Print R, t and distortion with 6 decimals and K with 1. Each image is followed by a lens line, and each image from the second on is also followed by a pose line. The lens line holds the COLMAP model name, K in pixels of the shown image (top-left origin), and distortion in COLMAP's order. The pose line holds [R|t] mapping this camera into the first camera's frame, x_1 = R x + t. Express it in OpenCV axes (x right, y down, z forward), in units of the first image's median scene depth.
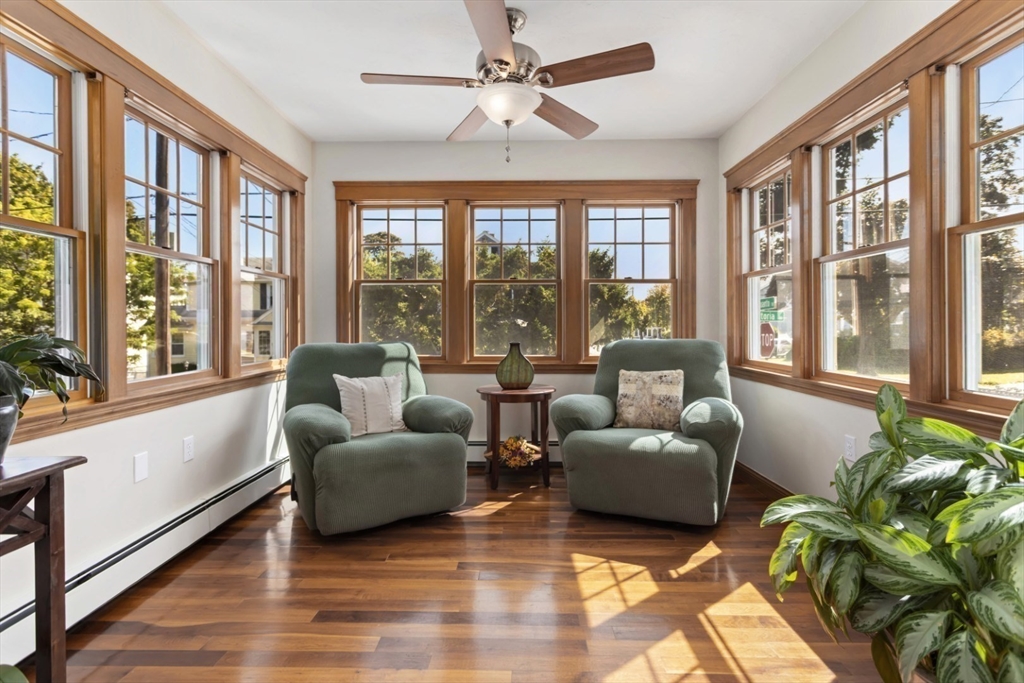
lens RADIAL K [[490.0, 0, 512.9], [0, 490.0, 326.6], [0, 0, 1]] dist [-0.006706, 0.001427]
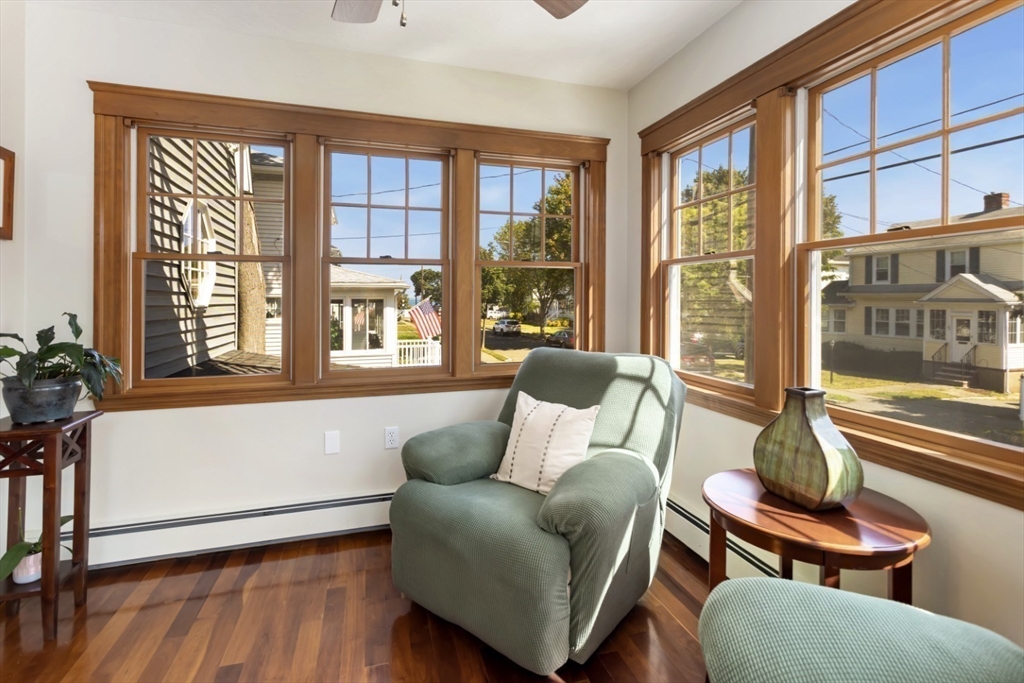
lens RADIAL K [[490.0, 0, 512.7], [0, 490.0, 293.0], [0, 0, 1]] dist [-0.006706, 0.001427]
pose [[0.310434, -0.007980, -0.950561, 0.345019], [-0.005361, 0.999934, -0.010145, -0.046450], [0.950580, 0.008245, 0.310371, 0.685029]]
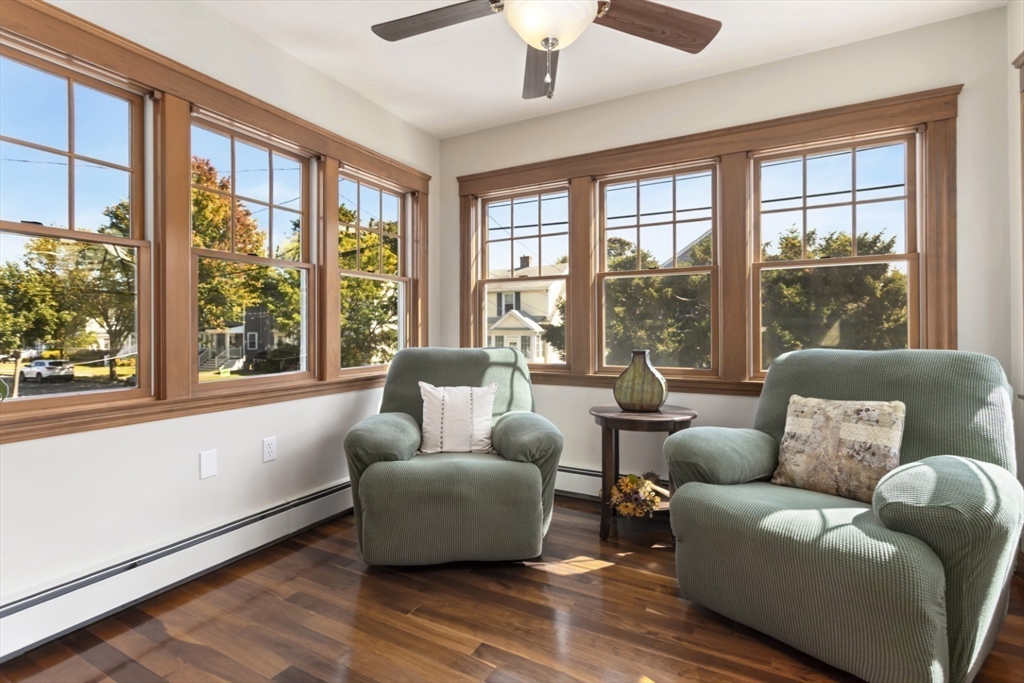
lens RADIAL K [[490.0, 0, 506.8], [0, 490.0, 328.7], [0, 0, 1]] dist [-0.006706, 0.001427]
pose [[0.884977, -0.003374, -0.465622, 0.188377], [0.000234, 0.999977, -0.006800, 0.004122], [0.465634, 0.005909, 0.884958, 0.243850]]
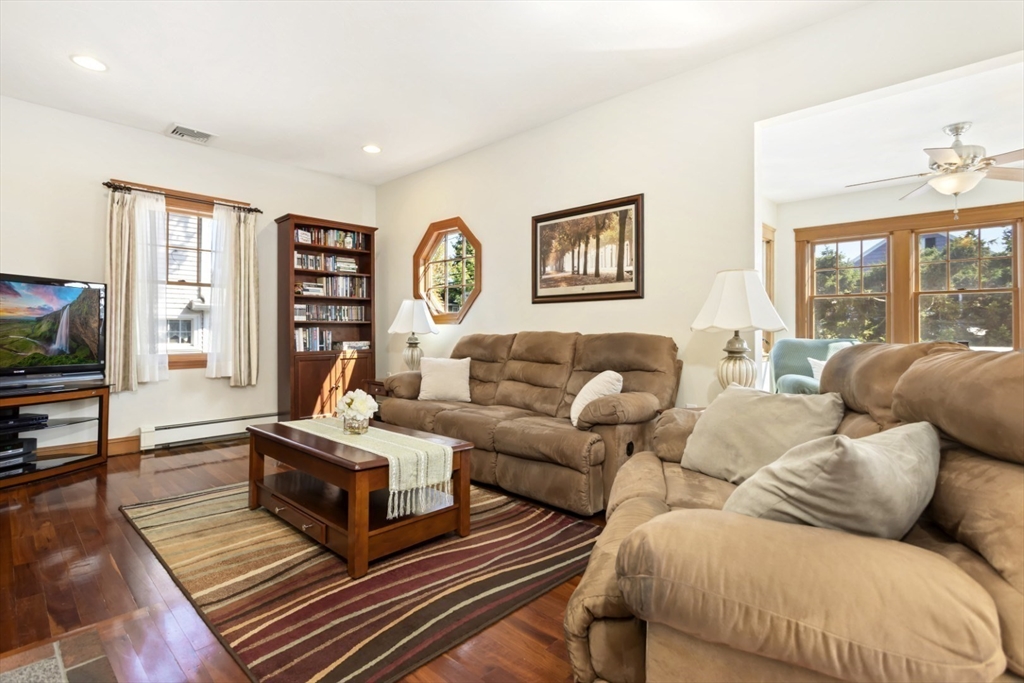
lens RADIAL K [[490.0, 0, 508.9], [0, 490.0, 330.6], [0, 0, 1]] dist [-0.006706, 0.001427]
pose [[0.733625, 0.001477, -0.679553, 0.000580], [-0.006523, 0.999967, -0.004868, 0.021636], [0.679523, 0.008004, 0.733610, -0.757464]]
